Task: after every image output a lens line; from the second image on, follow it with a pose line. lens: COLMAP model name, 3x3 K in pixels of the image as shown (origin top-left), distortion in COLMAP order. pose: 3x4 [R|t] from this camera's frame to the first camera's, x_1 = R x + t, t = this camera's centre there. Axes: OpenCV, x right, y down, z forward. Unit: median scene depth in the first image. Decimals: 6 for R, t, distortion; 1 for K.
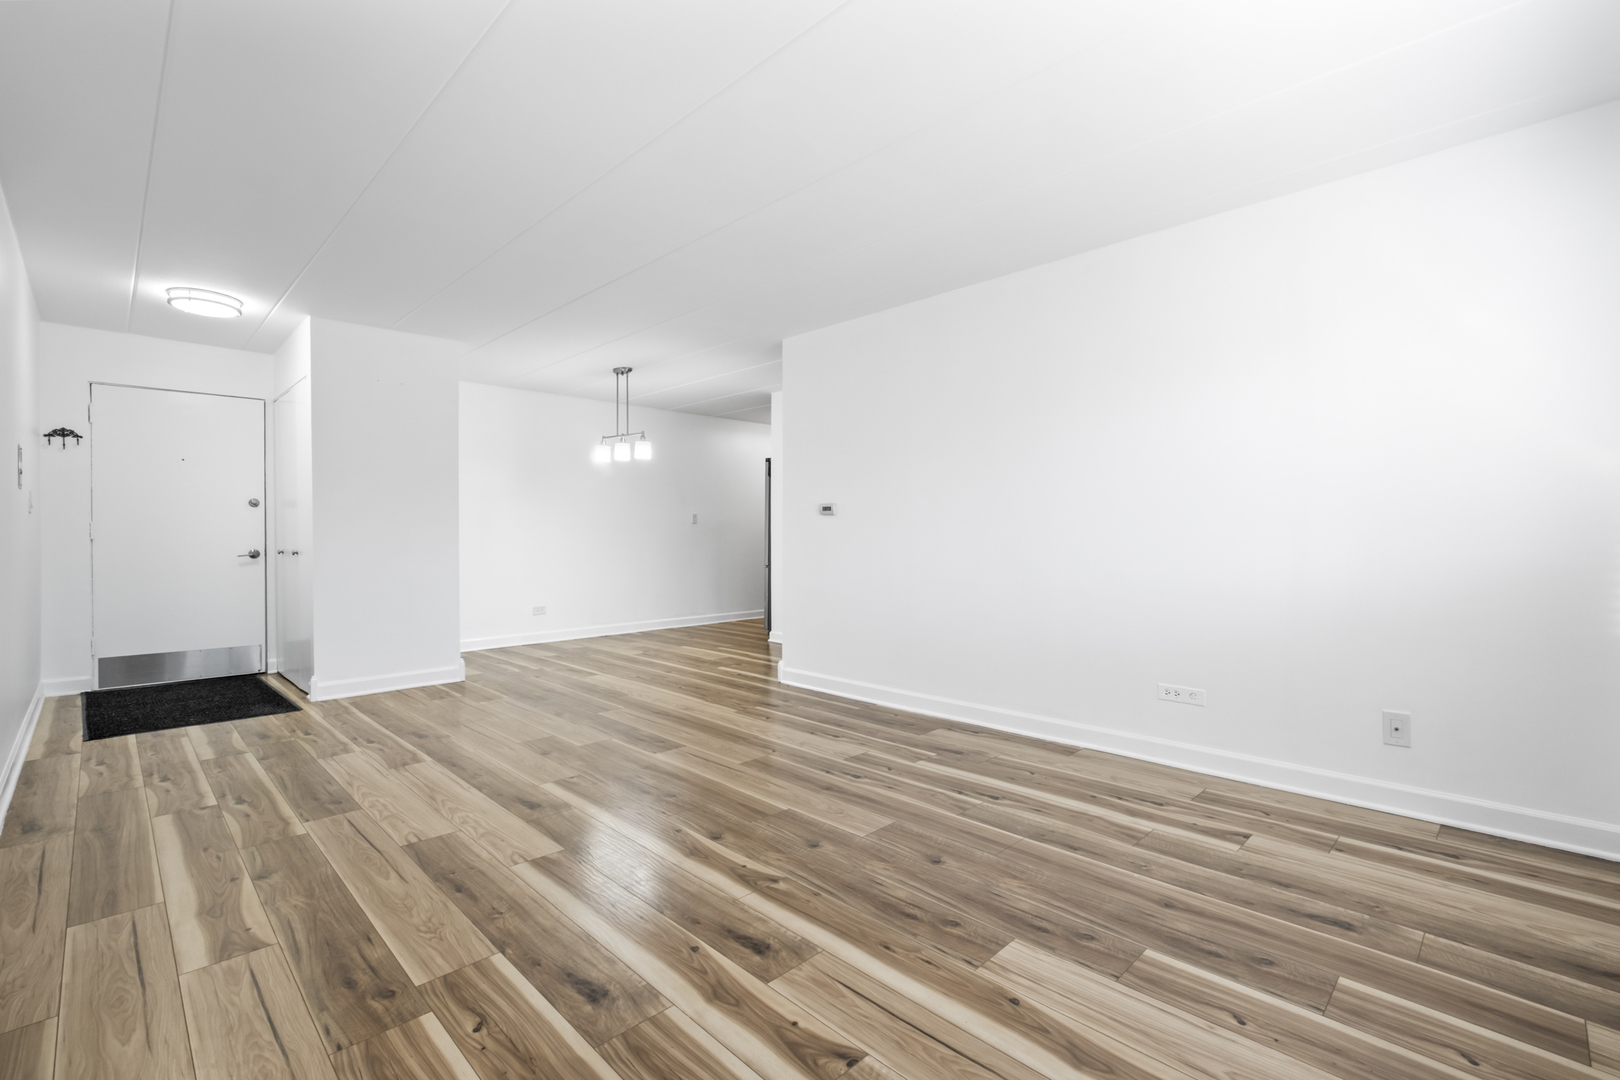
lens RADIAL K [[709.1, 0, 810.0], [0, 709.1, 540.0], [0, 0, 1]] dist [-0.001003, -0.000665]
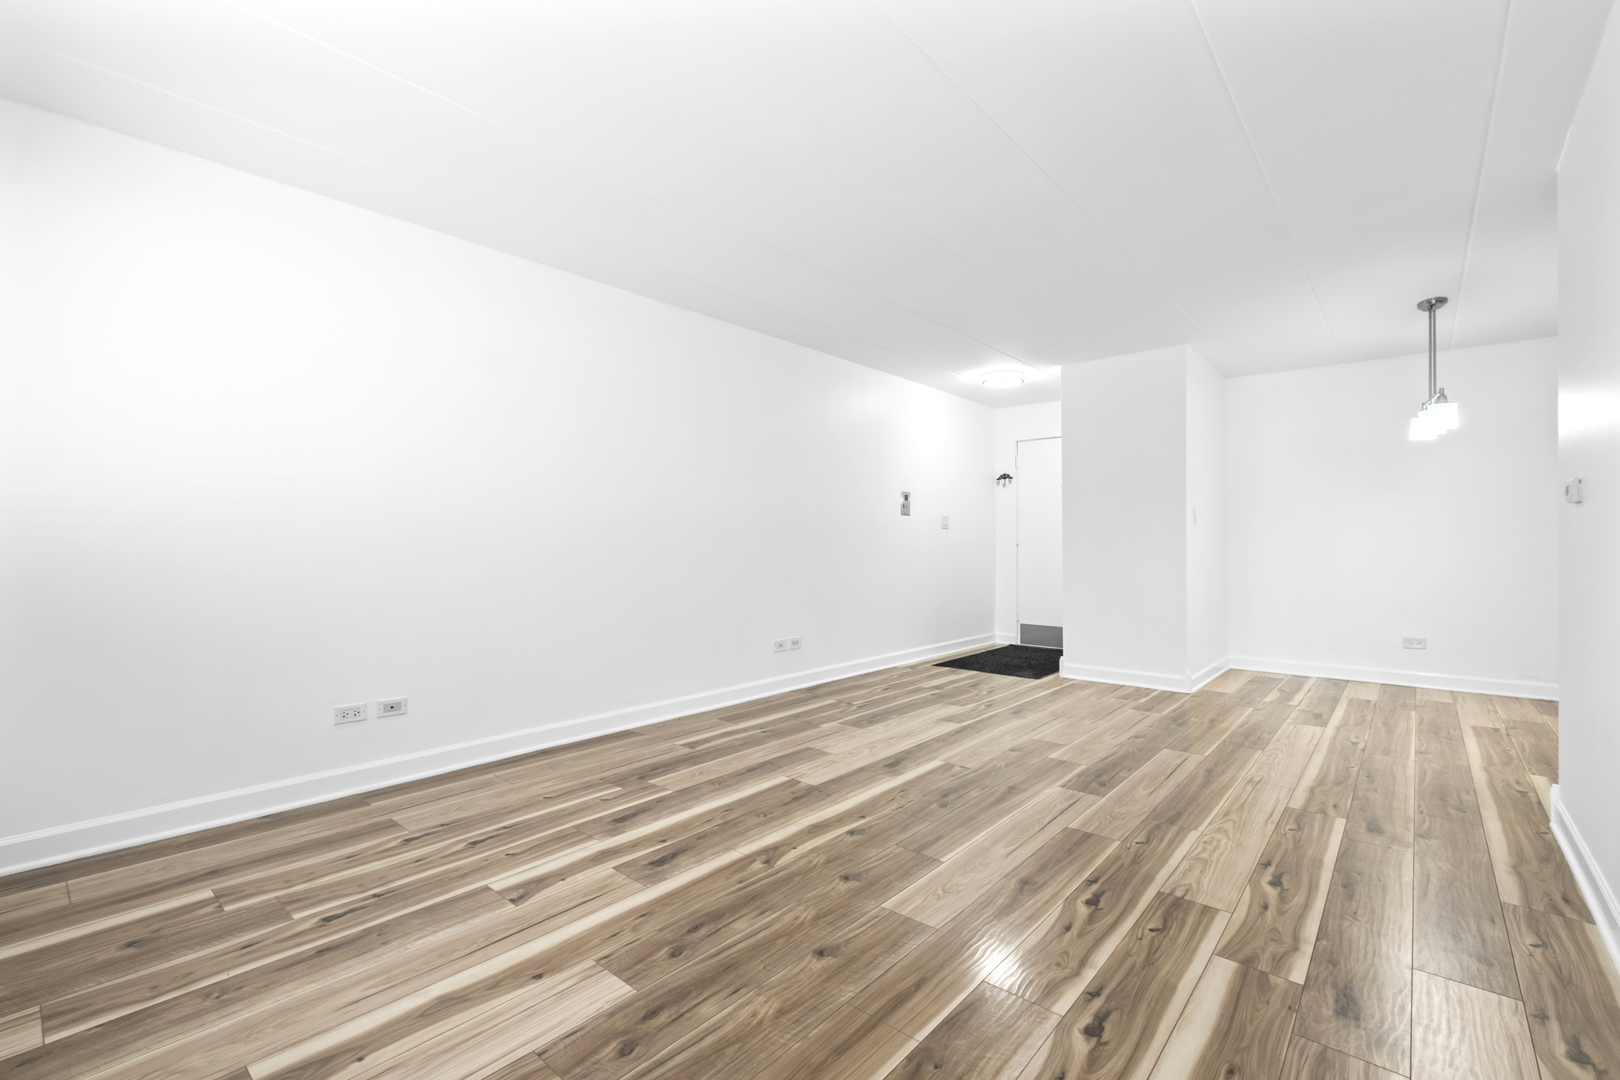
lens RADIAL K [[709.1, 0, 810.0], [0, 709.1, 540.0], [0, 0, 1]] dist [-0.001003, -0.000665]
pose [[0.073866, -0.002028, -0.997266, 0.913213], [-0.009386, 0.999952, -0.002729, -0.004373], [0.997224, 0.009562, 0.073844, 0.873733]]
